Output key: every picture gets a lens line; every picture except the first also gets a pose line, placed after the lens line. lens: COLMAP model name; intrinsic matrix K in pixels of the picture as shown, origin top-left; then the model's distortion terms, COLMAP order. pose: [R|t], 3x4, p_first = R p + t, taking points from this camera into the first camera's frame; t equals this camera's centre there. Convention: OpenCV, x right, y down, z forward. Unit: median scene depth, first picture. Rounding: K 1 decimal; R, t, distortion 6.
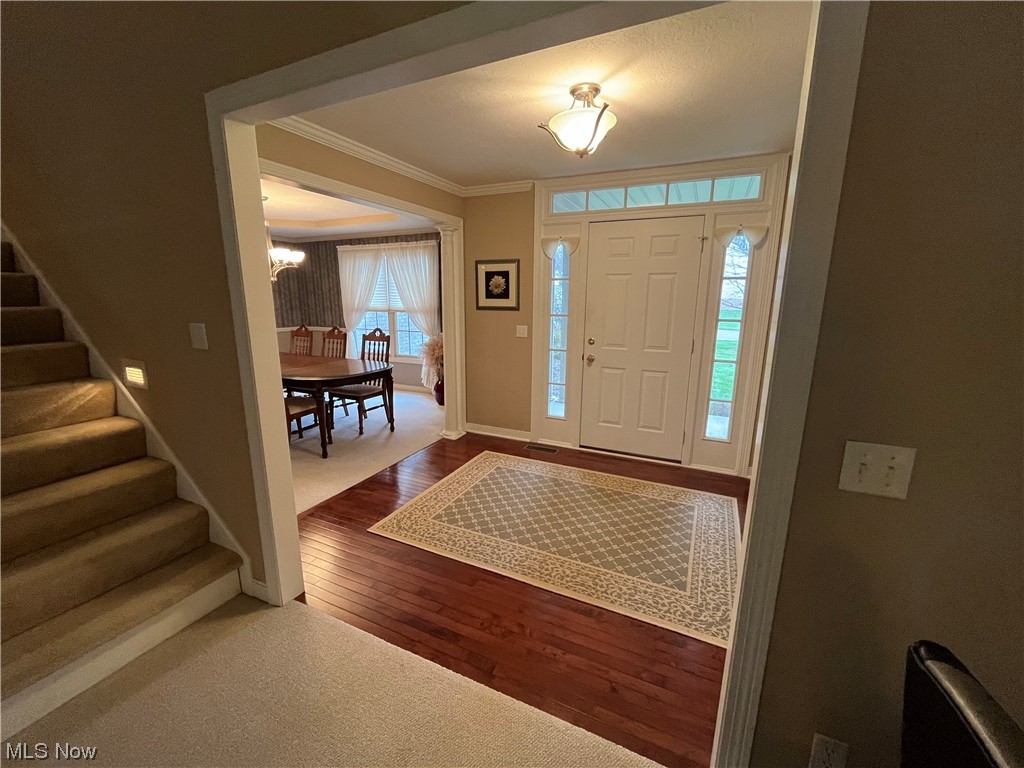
lens RADIAL K [[415.0, 0, 513.1], [0, 415.0, 375.0], [0, 0, 1]] dist [-0.003467, 0.000395]
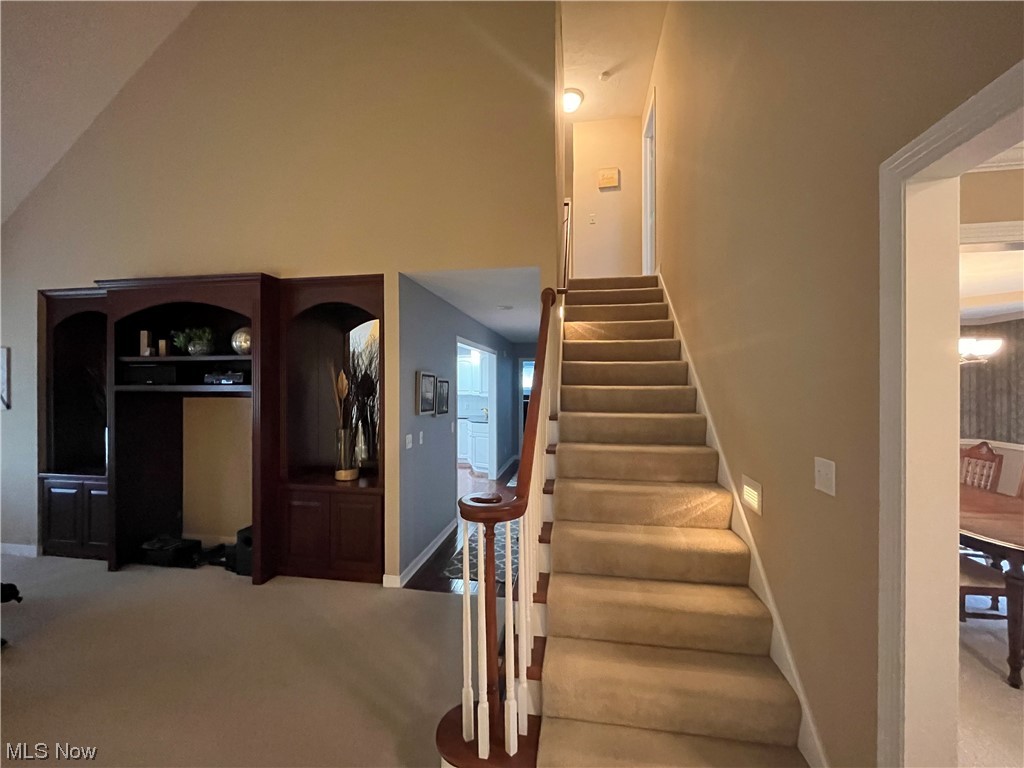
lens RADIAL K [[415.0, 0, 506.1], [0, 415.0, 385.0], [0, 0, 1]] dist [-0.003467, 0.000395]
pose [[0.258861, 0.002030, -0.965912, -0.066141], [-0.183034, 0.981983, -0.046989, -0.044581], [0.948414, 0.188958, 0.254569, 0.082261]]
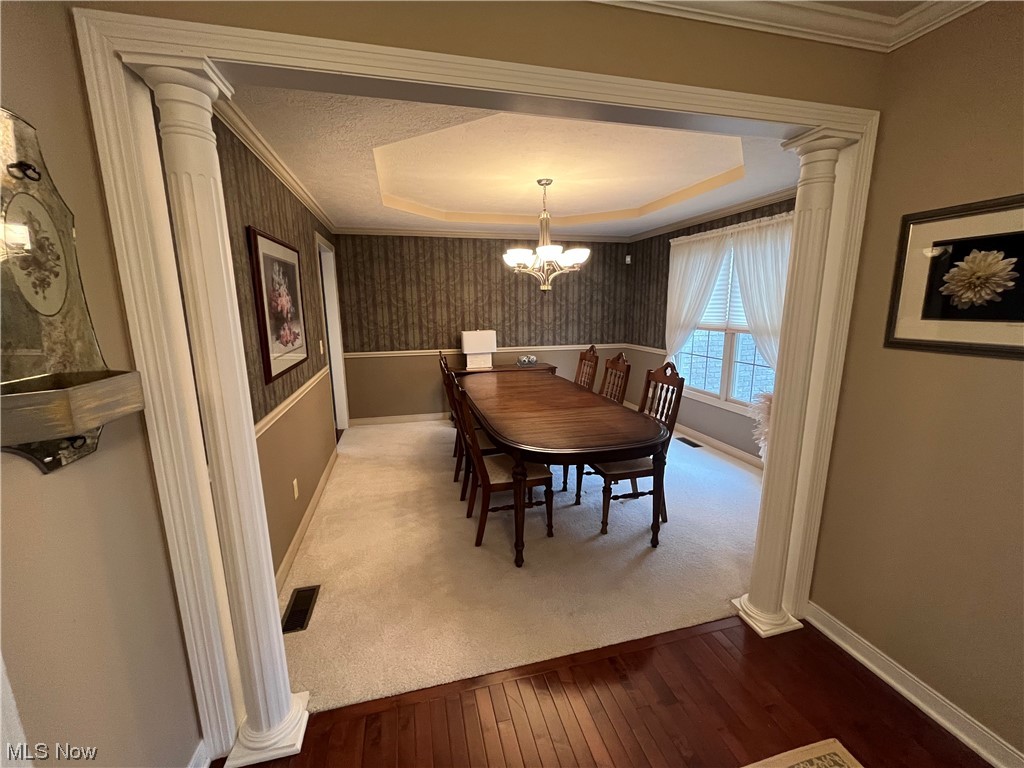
lens RADIAL K [[415.0, 0, 512.6], [0, 415.0, 383.8], [0, 0, 1]] dist [-0.003467, 0.000395]
pose [[0.634379, 0.135229, -0.761102, -0.010274], [-0.132338, 0.989043, 0.065425, -0.103756], [0.761610, 0.059219, 0.645324, 0.496765]]
